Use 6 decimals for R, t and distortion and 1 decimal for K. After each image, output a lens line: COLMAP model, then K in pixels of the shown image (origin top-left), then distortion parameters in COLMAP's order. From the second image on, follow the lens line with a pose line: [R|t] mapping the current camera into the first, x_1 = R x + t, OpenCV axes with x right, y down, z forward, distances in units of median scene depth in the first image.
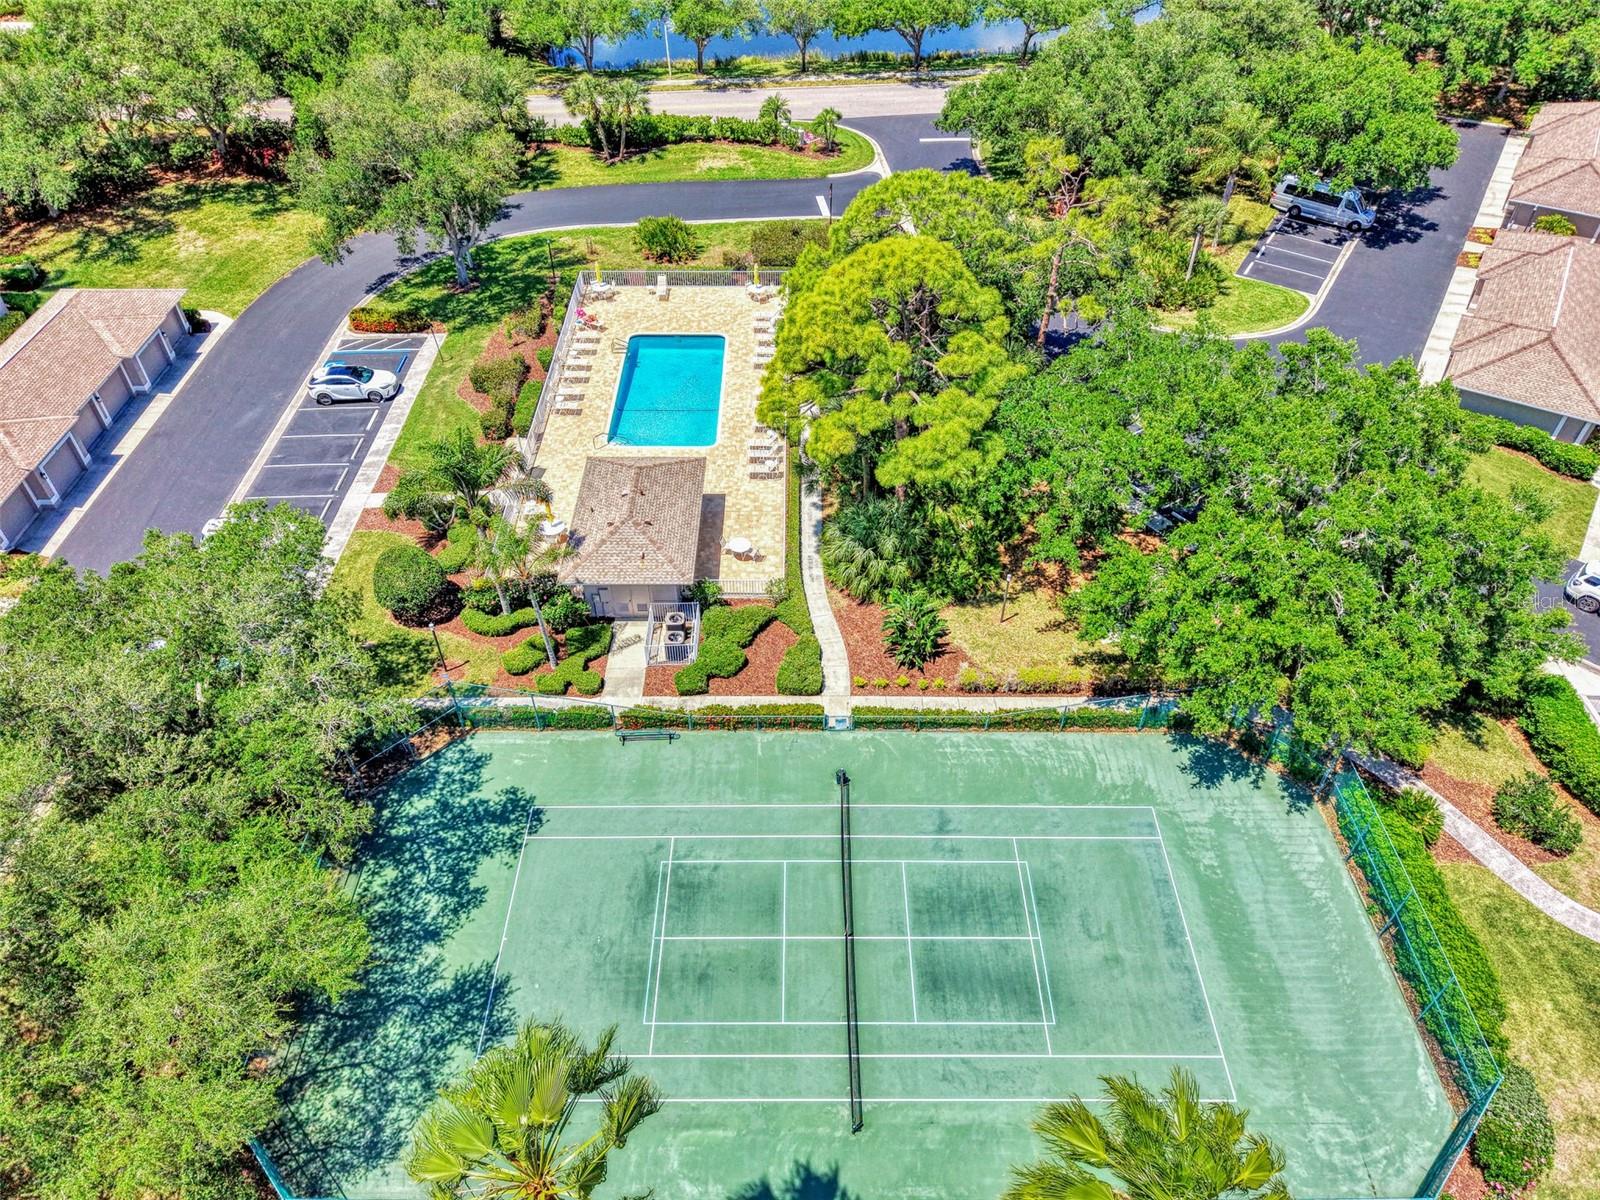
lens RADIAL K [[1087.8, 0, 800.0], [0, 1087.8, 600.0], [0, 0, 1]] dist [0.025256, -0.037446]
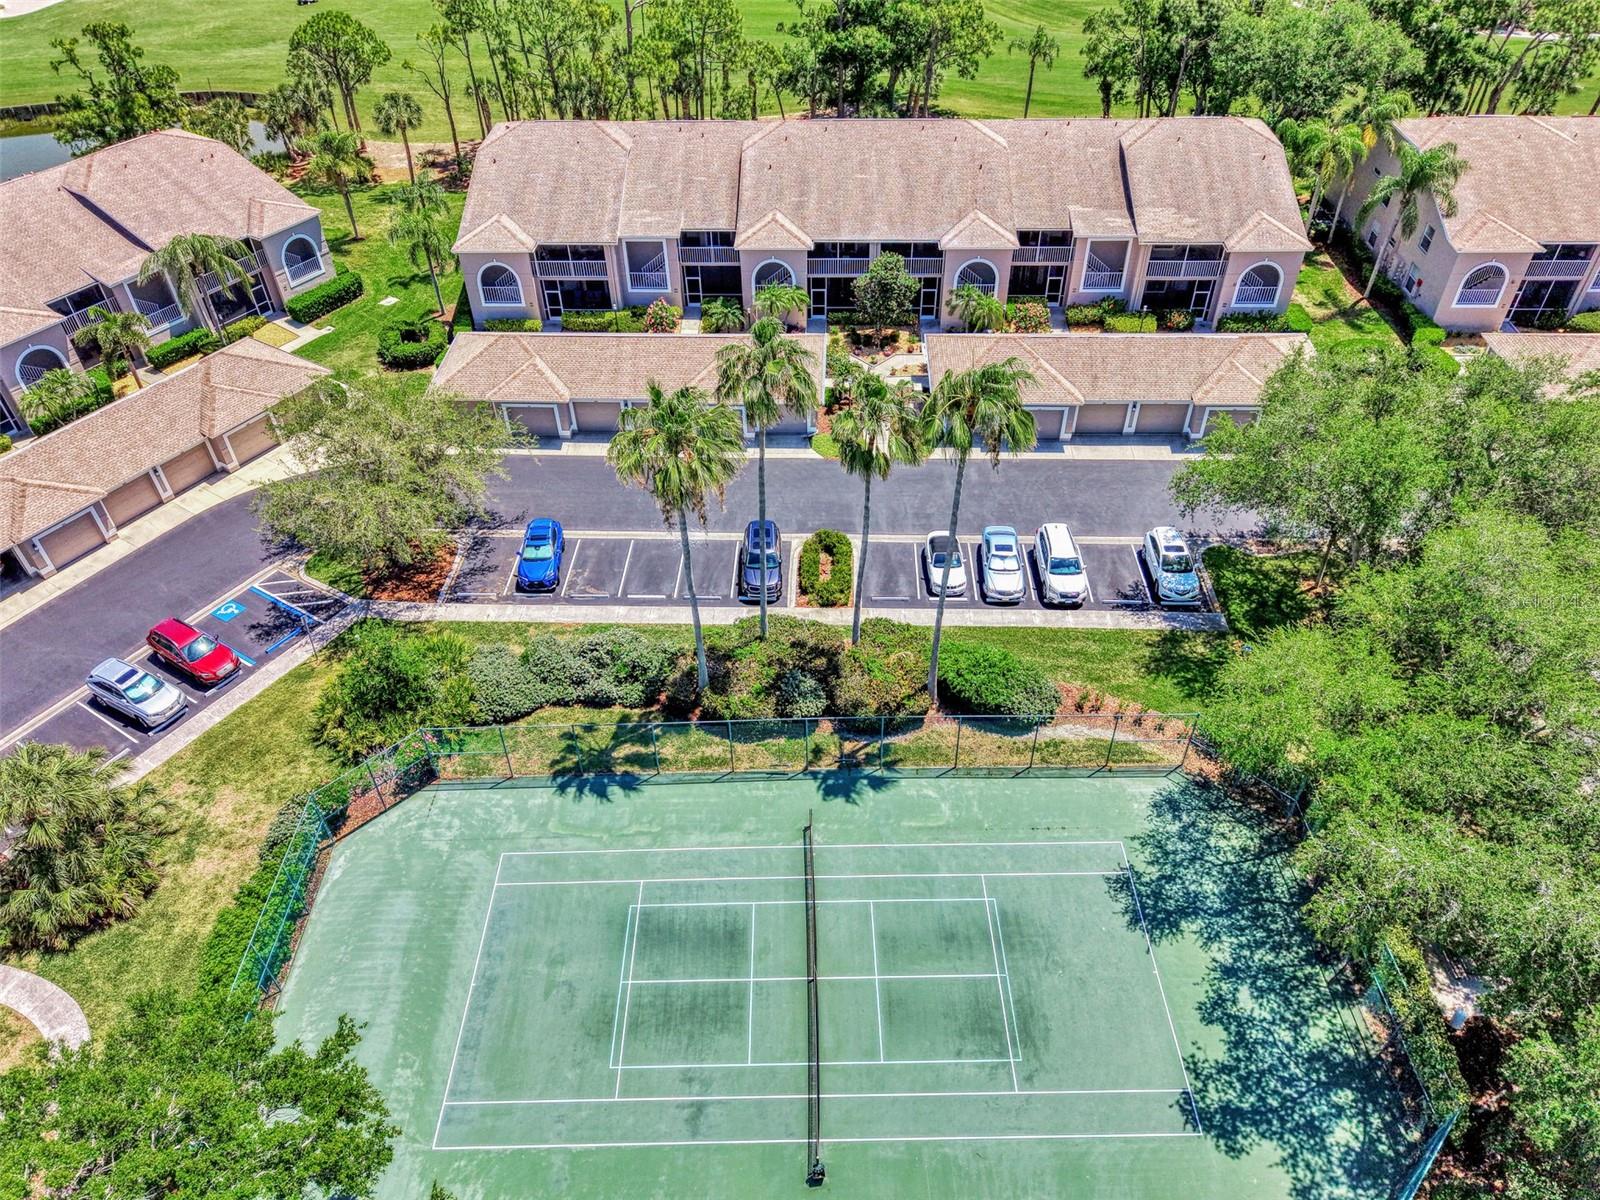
lens RADIAL K [[1087.8, 0, 800.0], [0, 1087.8, 600.0], [0, 0, 1]] dist [0.025256, -0.037446]
pose [[-0.999857, 0.016466, 0.003815, 0.024499], [0.005279, 0.089816, 0.995944, -0.380822], [0.016057, 0.995822, -0.089890, 0.394629]]
